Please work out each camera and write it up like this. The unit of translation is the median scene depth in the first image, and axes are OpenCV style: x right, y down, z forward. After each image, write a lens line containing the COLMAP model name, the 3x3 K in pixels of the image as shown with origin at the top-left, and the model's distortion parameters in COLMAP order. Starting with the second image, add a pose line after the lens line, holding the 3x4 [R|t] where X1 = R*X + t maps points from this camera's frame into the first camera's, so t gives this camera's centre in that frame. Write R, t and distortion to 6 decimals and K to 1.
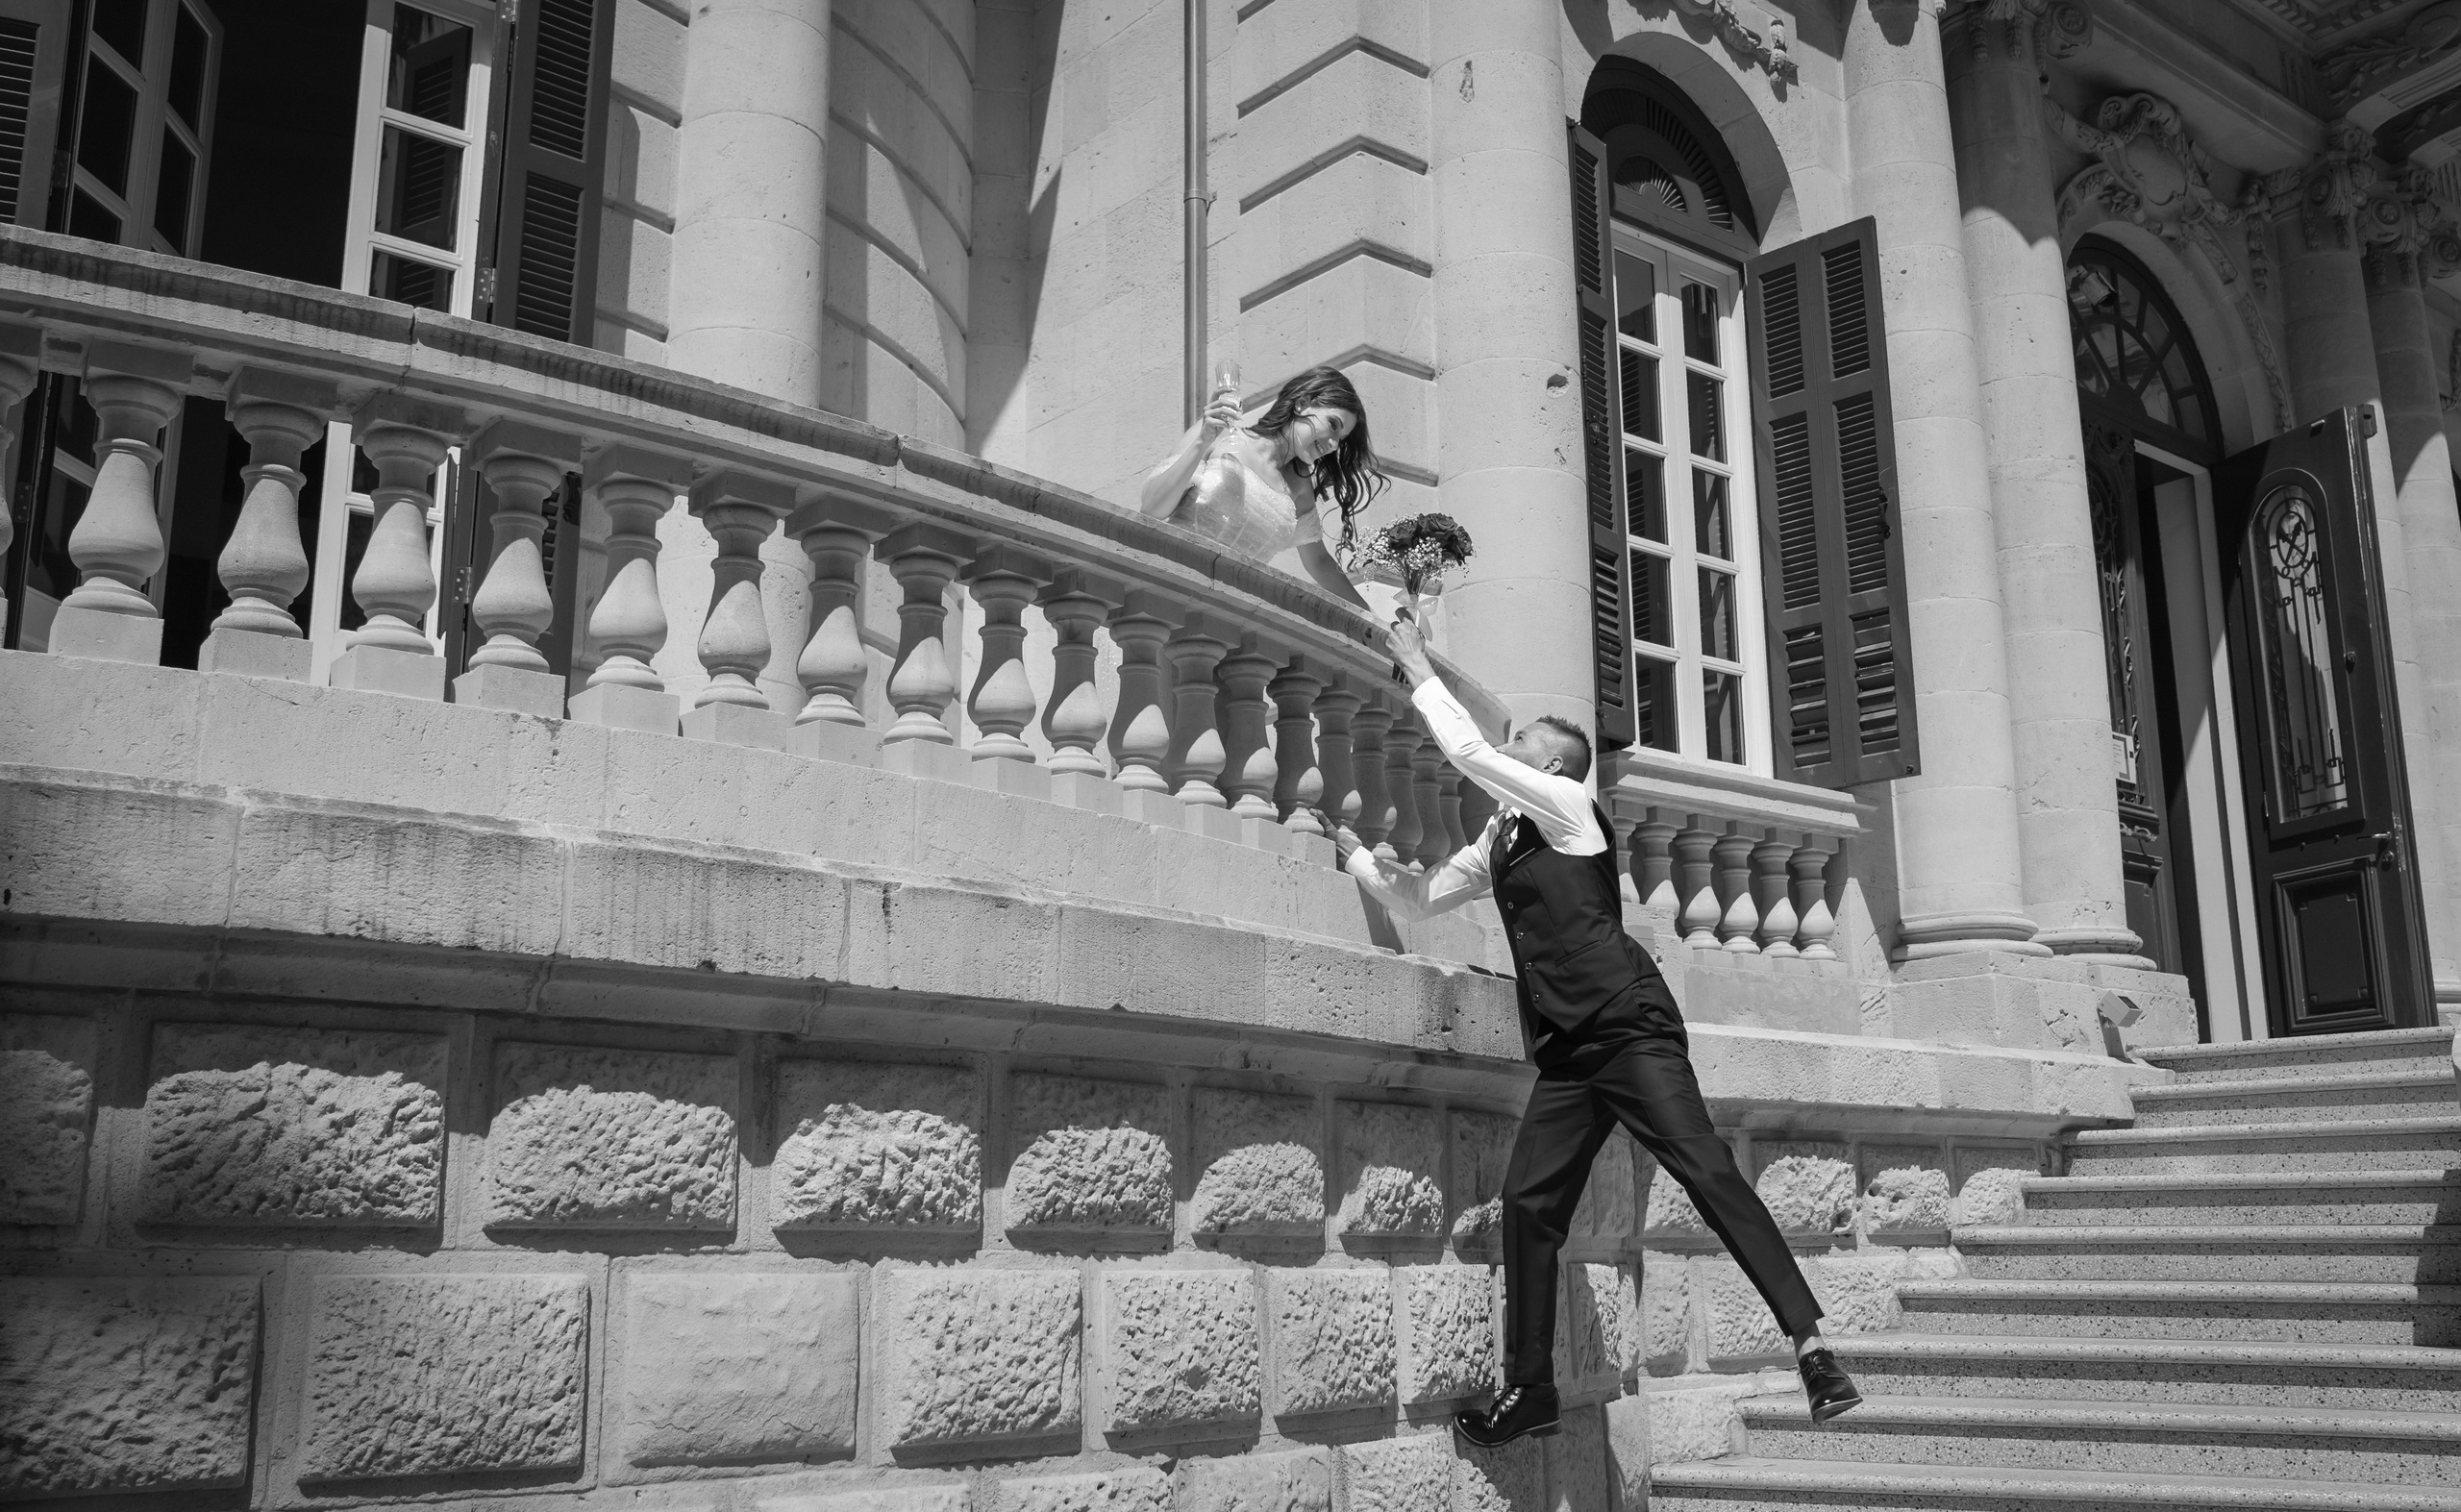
lens RADIAL K [[2274.6, 0, 1227.1], [0, 2274.6, 701.9], [0, 0, 1]] dist [-0.083886, 0.137358]
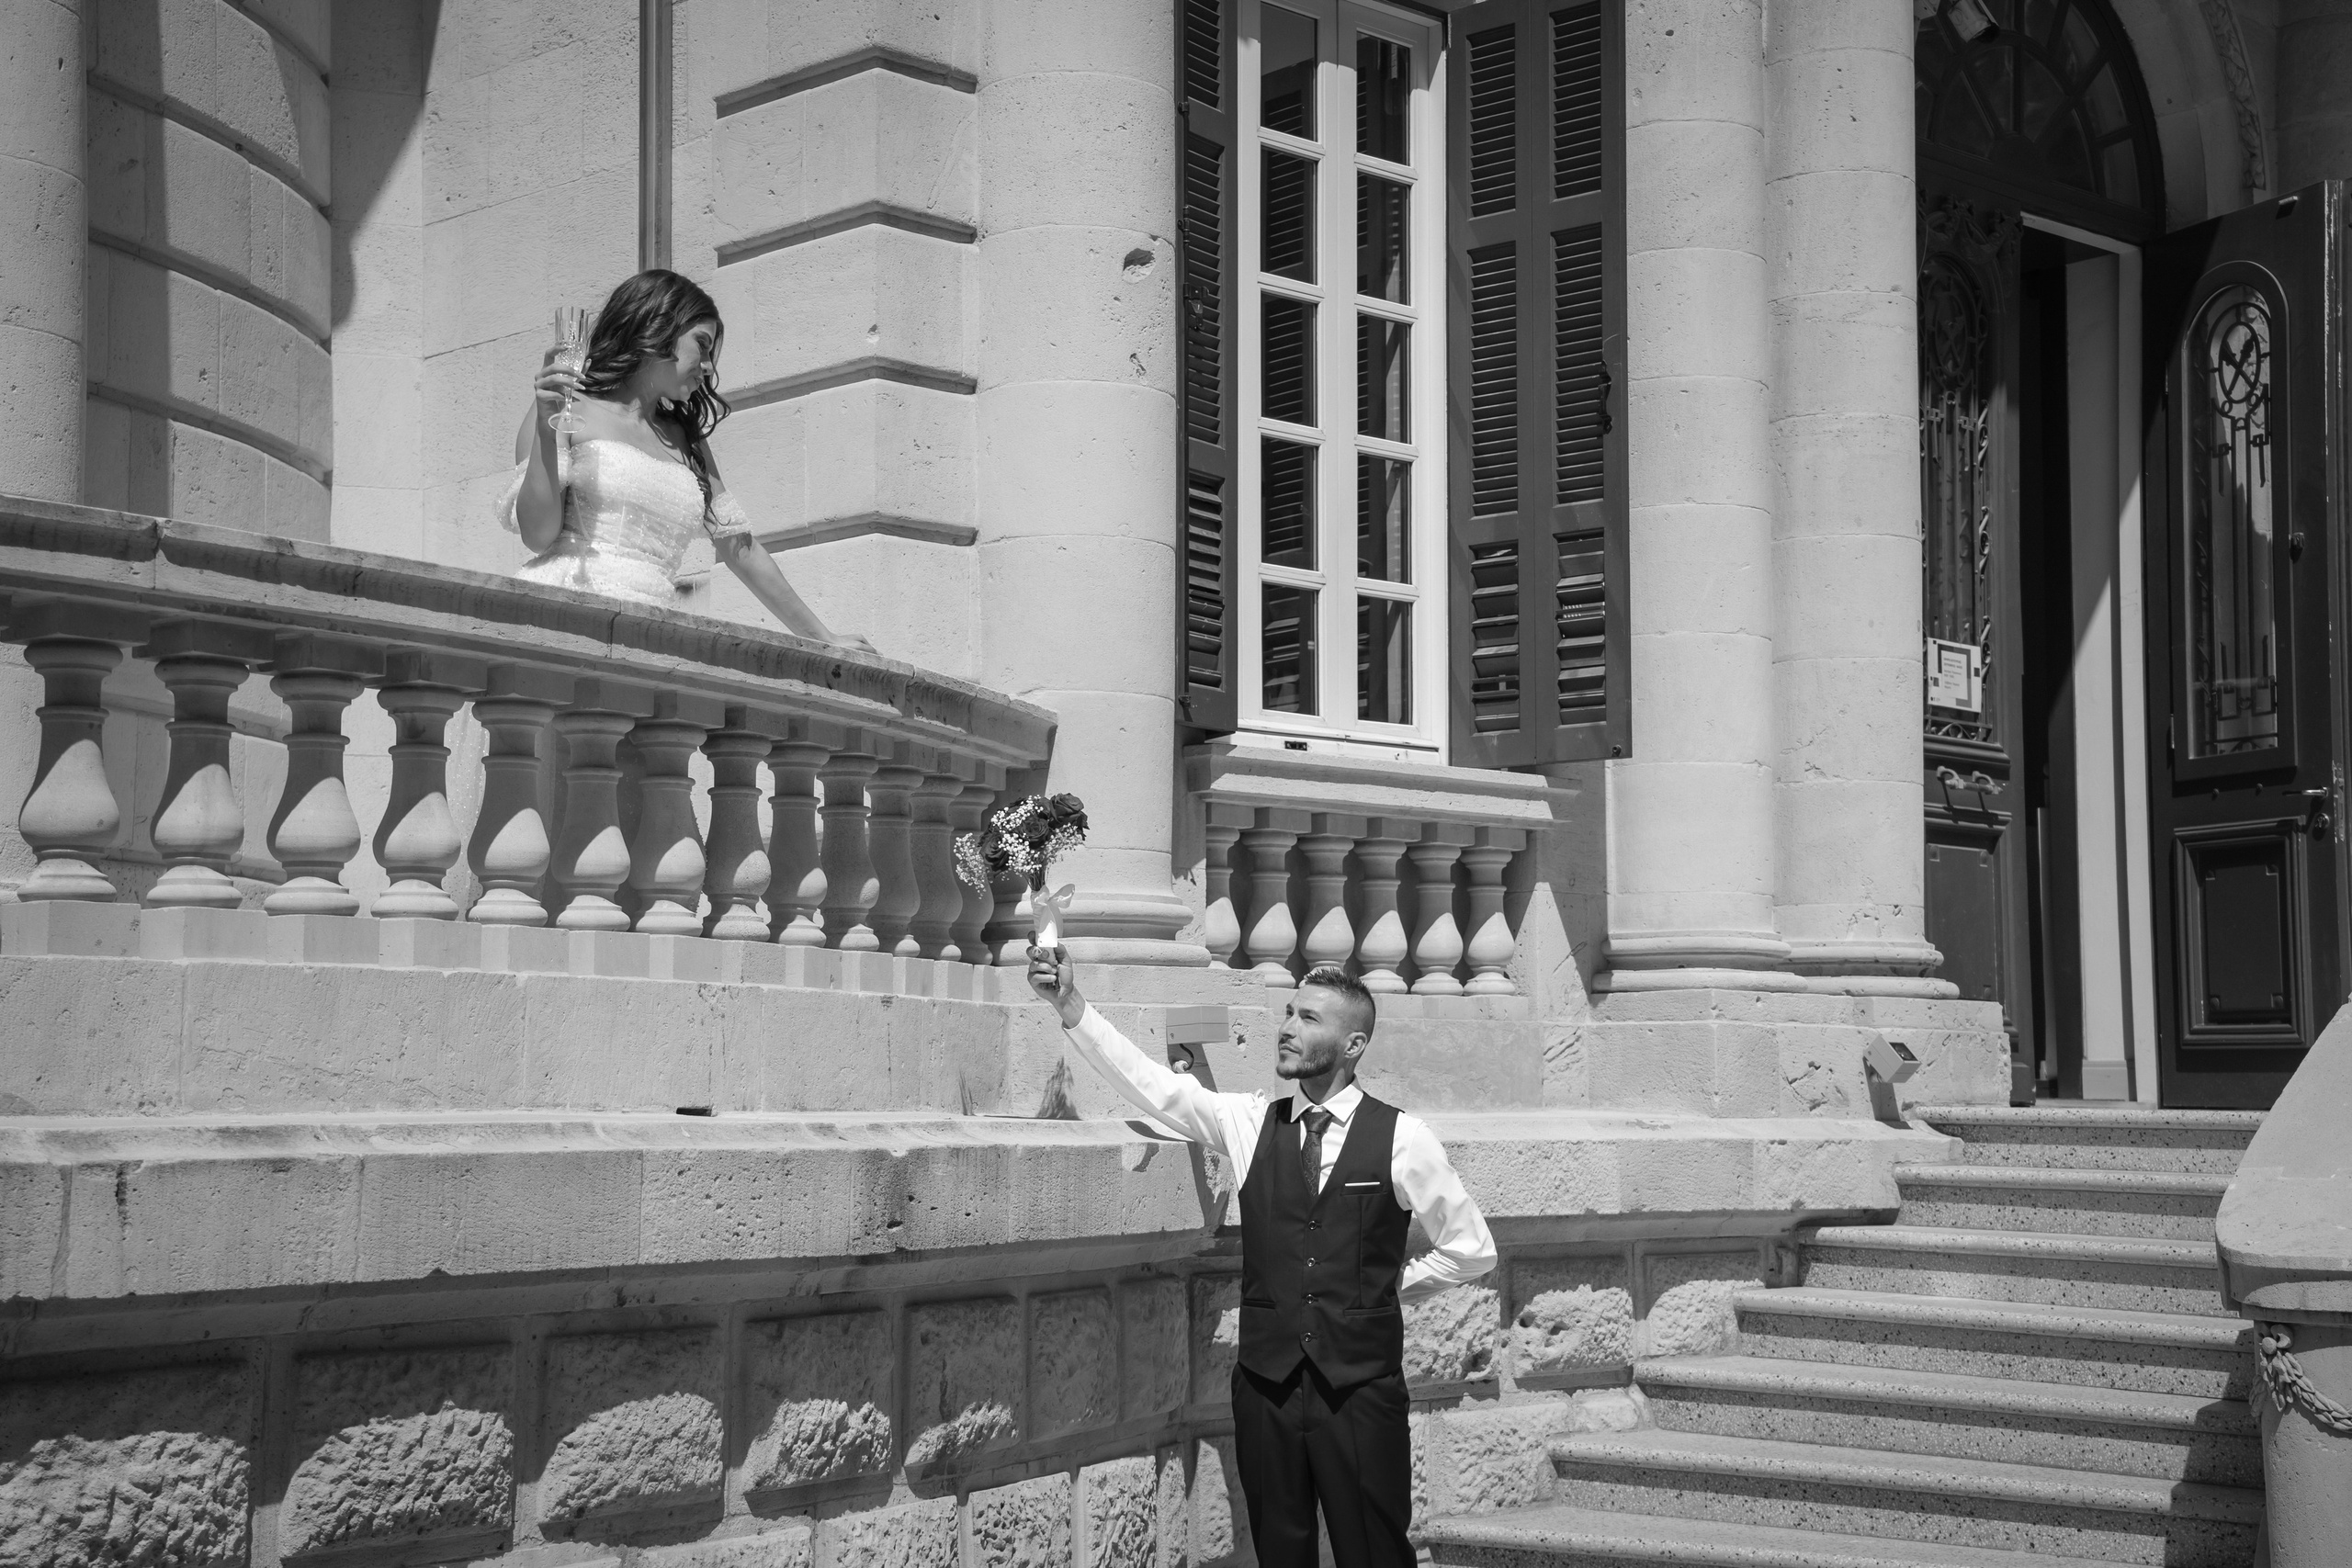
lens RADIAL K [[3415.3, 0, 1176.0], [0, 3415.3, 784.0], [0, 0, 1]] dist [0.215347, 0.369738]
pose [[0.995273, 0.014754, 0.095986, 0.052151], [-0.027308, 0.991030, 0.130820, -0.116670], [-0.093195, -0.132823, 0.986749, -0.127200]]
